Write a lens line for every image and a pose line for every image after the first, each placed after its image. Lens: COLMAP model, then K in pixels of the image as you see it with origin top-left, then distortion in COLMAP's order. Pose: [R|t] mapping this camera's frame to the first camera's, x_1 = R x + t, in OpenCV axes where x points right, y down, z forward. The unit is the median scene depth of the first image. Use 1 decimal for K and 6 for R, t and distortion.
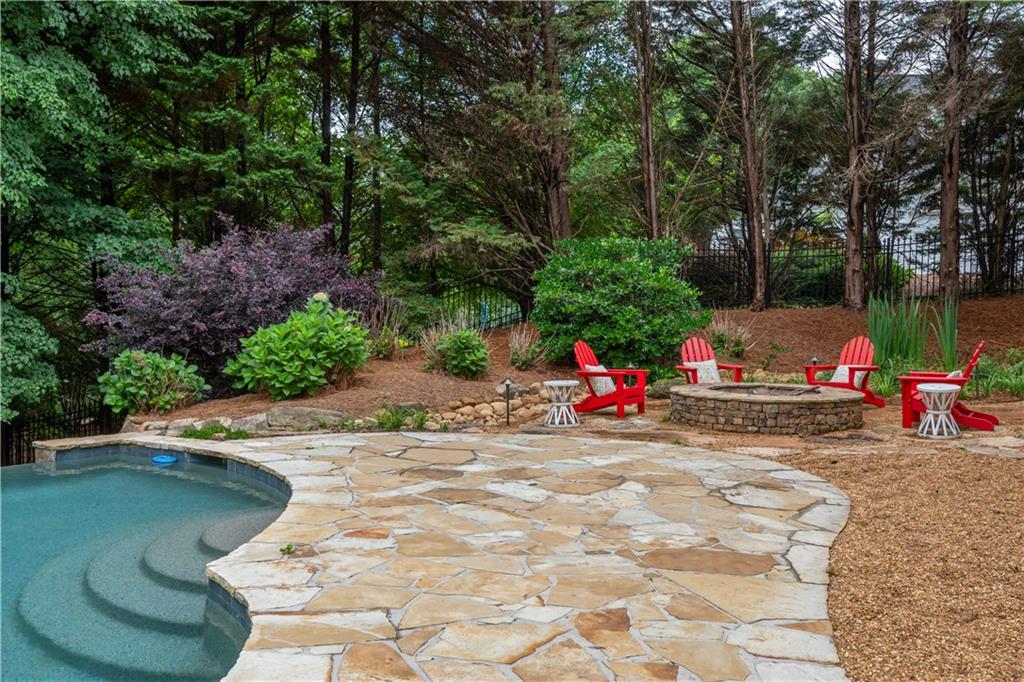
lens RADIAL K [[941.8, 0, 512.0], [0, 941.8, 341.0], [0, 0, 1]] dist [0.055439, 0.006568]
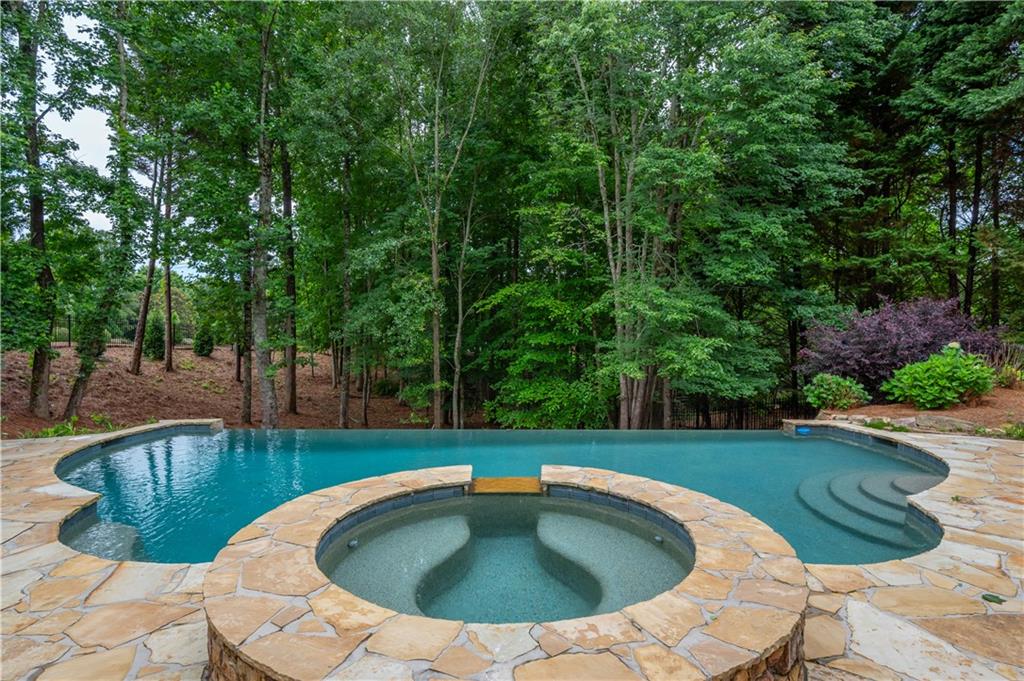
lens RADIAL K [[564.6, 0, 512.0], [0, 564.6, 340.5], [0, 0, 1]] dist [-0.024540, 0.024343]
pose [[0.667119, 0.010161, -0.744882, -0.000121], [-0.032240, 0.999364, -0.015242, -0.017407], [0.744253, 0.034183, 0.667022, -0.155777]]
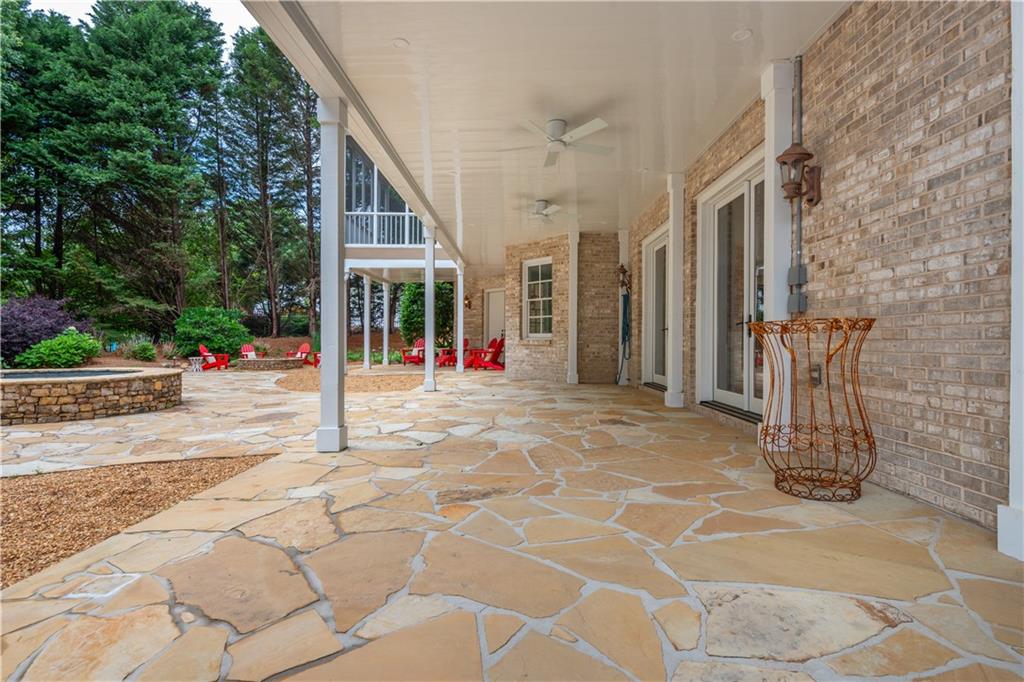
lens RADIAL K [[514.8, 0, 517.6], [0, 514.8, 335.0], [0, 0, 1]] dist [0.000512, -0.000515]
pose [[0.780050, 0.008743, 0.625656, -0.140390], [0.026566, 0.998538, -0.047076, 0.061920], [-0.625152, 0.053343, 0.778678, -0.719948]]
